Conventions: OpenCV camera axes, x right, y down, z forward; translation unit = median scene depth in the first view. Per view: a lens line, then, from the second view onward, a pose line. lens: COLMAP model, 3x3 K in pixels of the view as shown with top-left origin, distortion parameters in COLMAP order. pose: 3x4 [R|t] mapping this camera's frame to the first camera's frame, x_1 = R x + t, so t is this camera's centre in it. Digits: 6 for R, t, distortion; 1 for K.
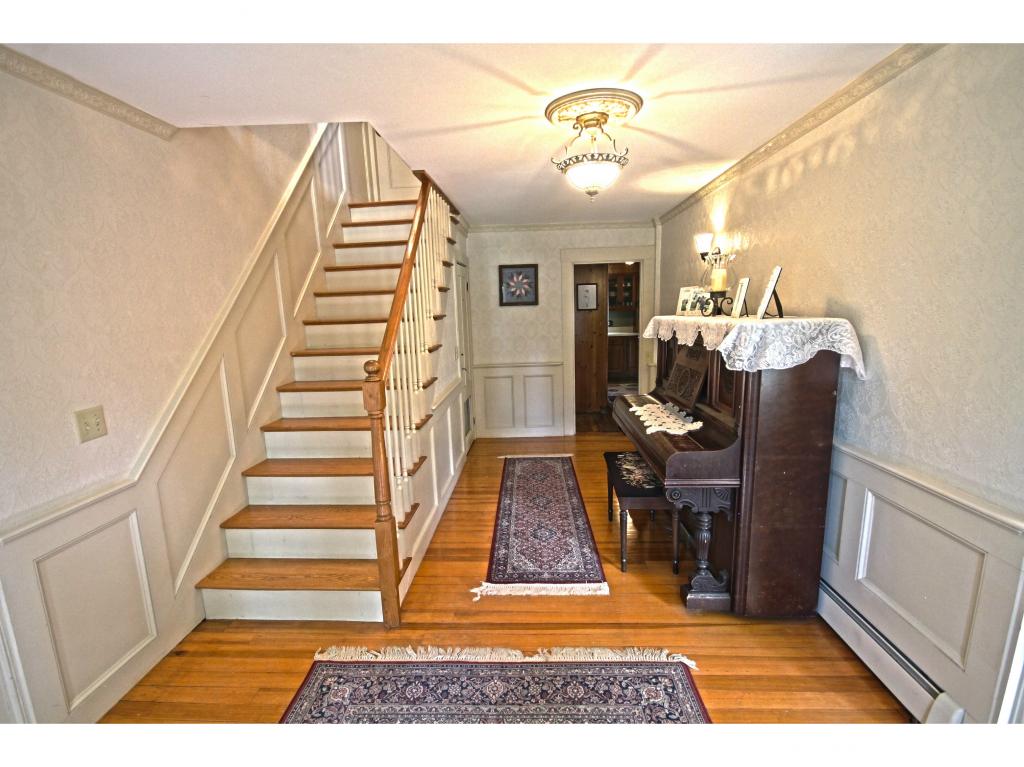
lens RADIAL K [[477.4, 0, 509.7], [0, 477.4, 389.9], [0, 0, 1]] dist [-0.002433, -0.005683]
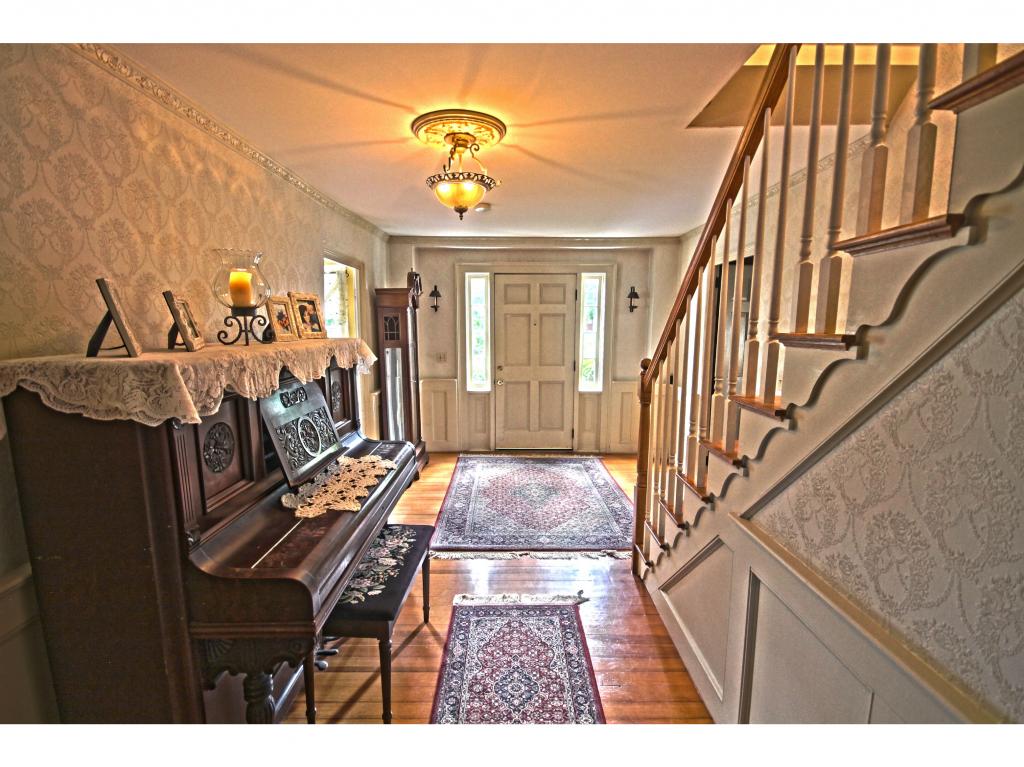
lens RADIAL K [[477.4, 0, 512.7], [0, 477.4, 387.2], [0, 0, 1]] dist [-0.002433, -0.005683]
pose [[-0.998008, 0.043670, -0.045538, 0.095852], [0.027311, 0.949639, 0.312152, -0.287458], [0.056876, 0.310287, -0.948940, 1.618966]]
